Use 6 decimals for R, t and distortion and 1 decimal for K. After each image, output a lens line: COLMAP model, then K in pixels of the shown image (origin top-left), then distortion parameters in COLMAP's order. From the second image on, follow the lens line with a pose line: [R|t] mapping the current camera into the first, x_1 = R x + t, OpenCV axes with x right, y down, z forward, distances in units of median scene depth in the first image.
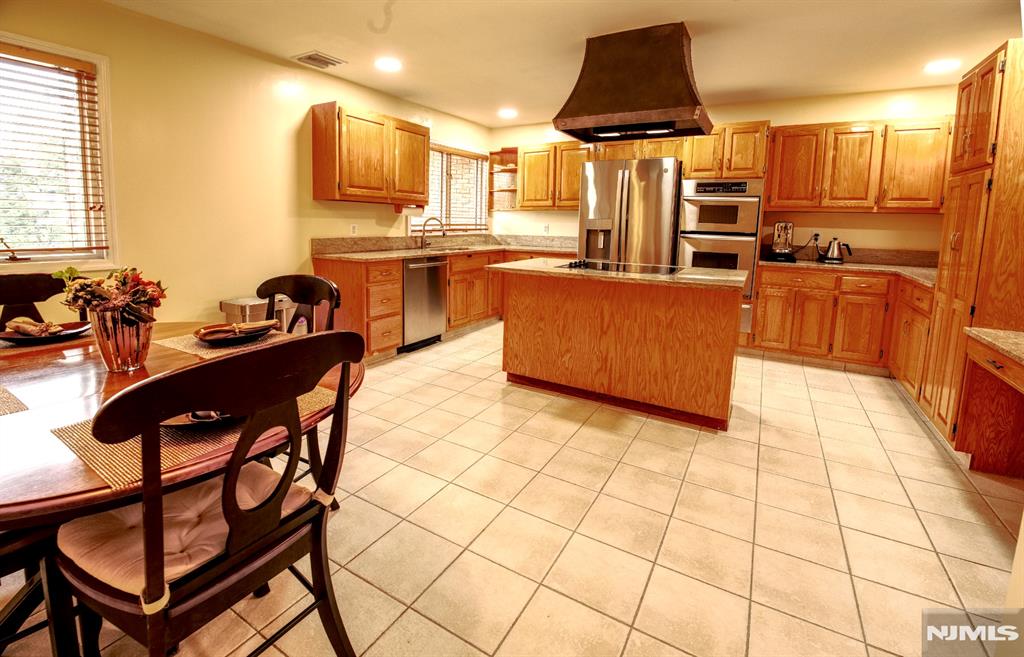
lens RADIAL K [[439.5, 0, 512.9], [0, 439.5, 268.5], [0, 0, 1]] dist [0.000722, -0.012886]
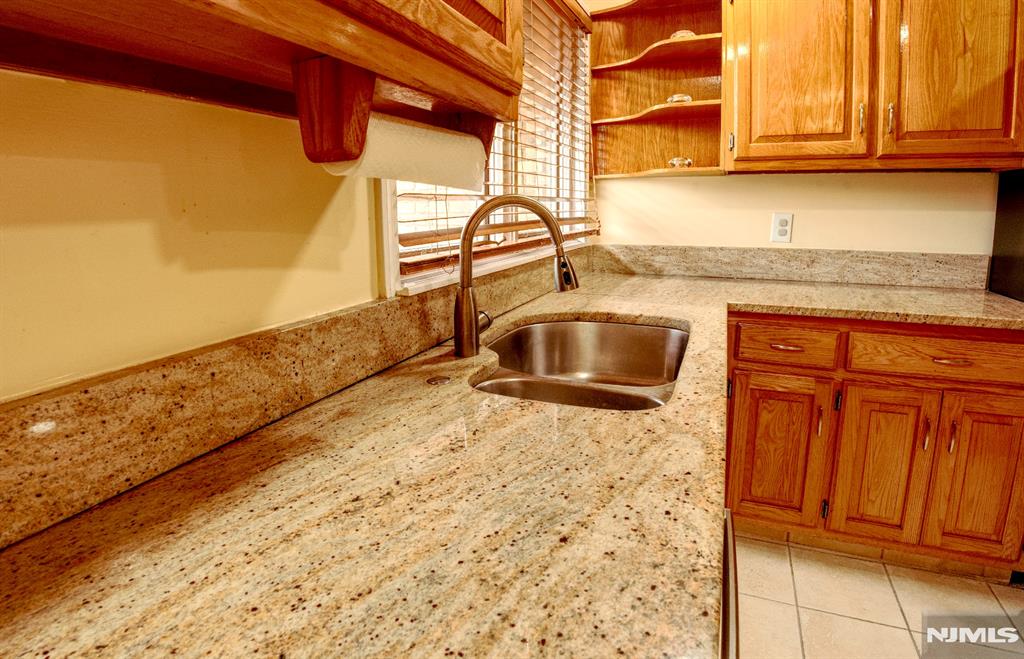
lens RADIAL K [[486.1, 0, 498.5], [0, 486.1, 282.3], [0, 0, 1]] dist [-0.099625, 0.015378]
pose [[0.996493, -0.037818, 0.074645, -0.250745], [0.034526, 0.998394, 0.044912, -0.107664], [-0.076223, -0.042177, 0.996198, 0.959210]]
